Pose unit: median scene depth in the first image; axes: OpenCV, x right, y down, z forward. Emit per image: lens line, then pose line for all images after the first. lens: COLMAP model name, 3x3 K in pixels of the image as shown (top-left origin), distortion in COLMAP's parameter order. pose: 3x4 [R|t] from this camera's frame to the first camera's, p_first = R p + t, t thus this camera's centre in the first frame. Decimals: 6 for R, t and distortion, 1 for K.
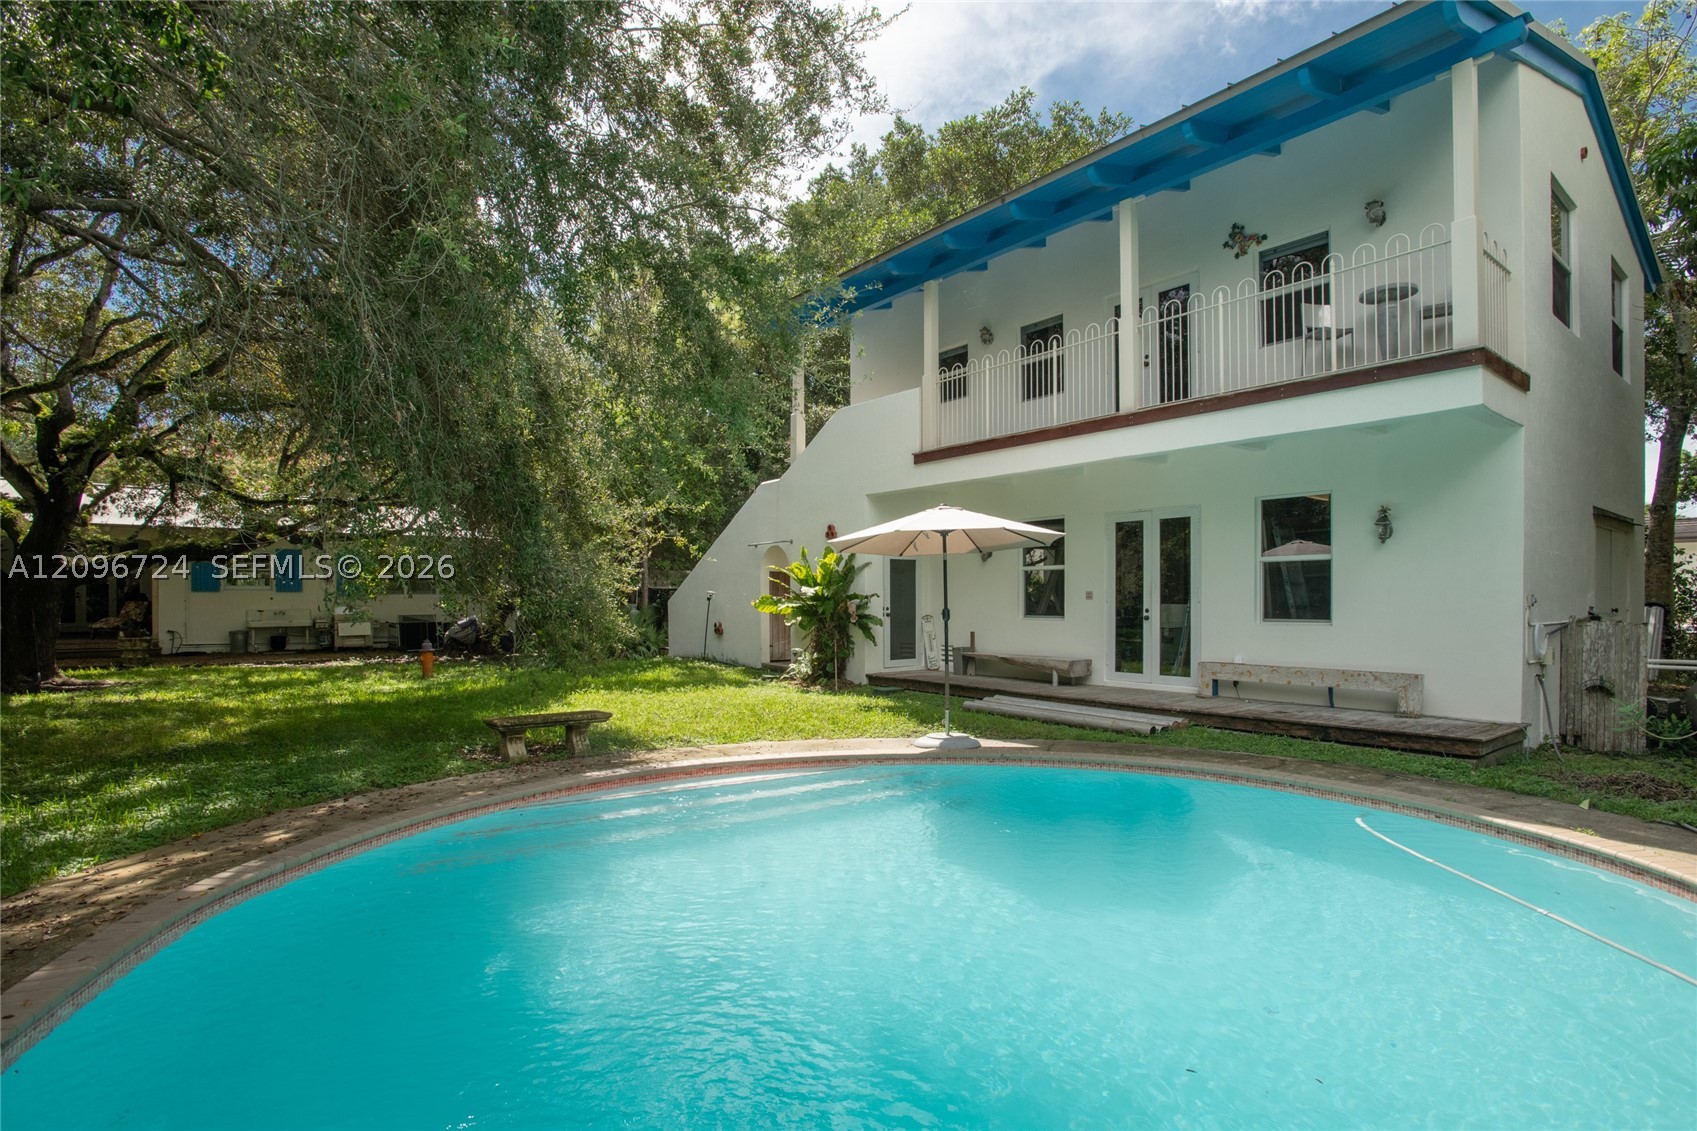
lens RADIAL K [[828.4, 0, 847.8], [0, 828.4, 571.1], [0, 0, 1]] dist [-0.003953, -0.000623]
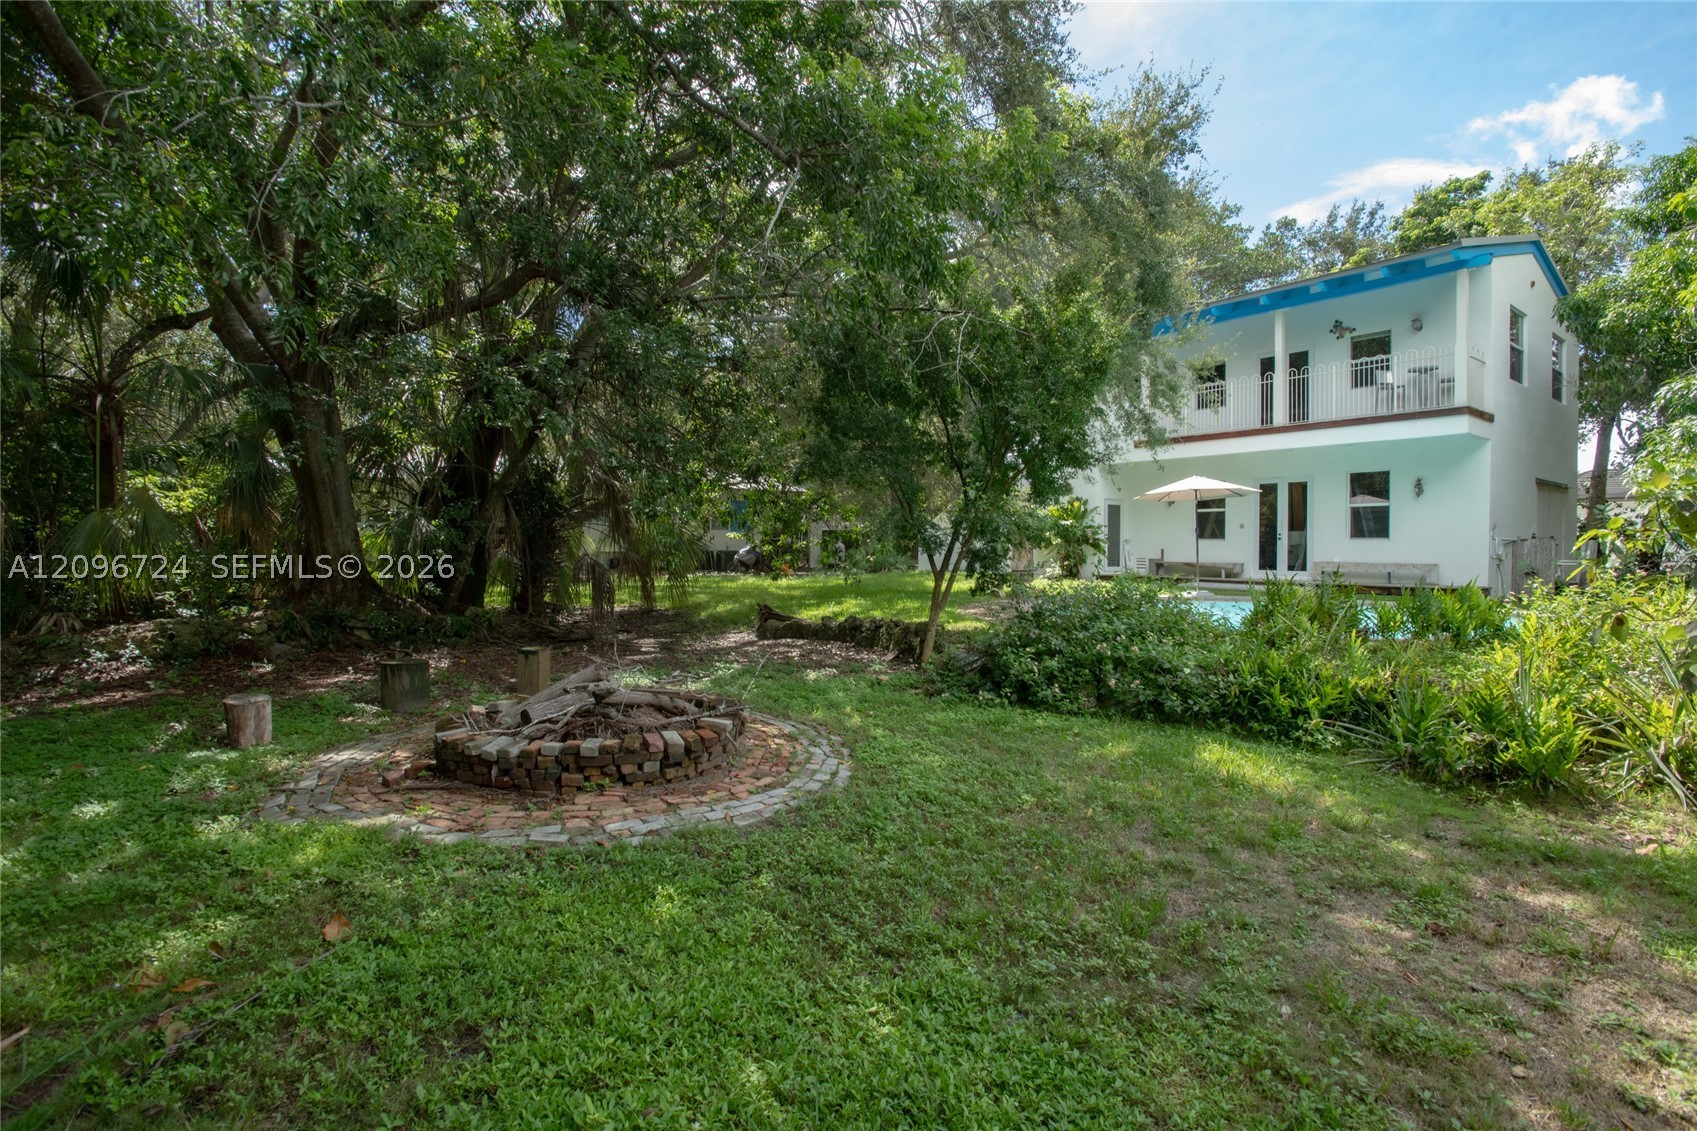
lens RADIAL K [[828.4, 0, 839.0], [0, 828.4, 523.8], [0, 0, 1]] dist [-0.003953, -0.000623]
pose [[0.999617, 0.007887, -0.026532, -0.597300], [-0.007740, 0.999954, 0.005635, 0.025159], [0.026575, -0.005427, 0.999632, -0.882597]]
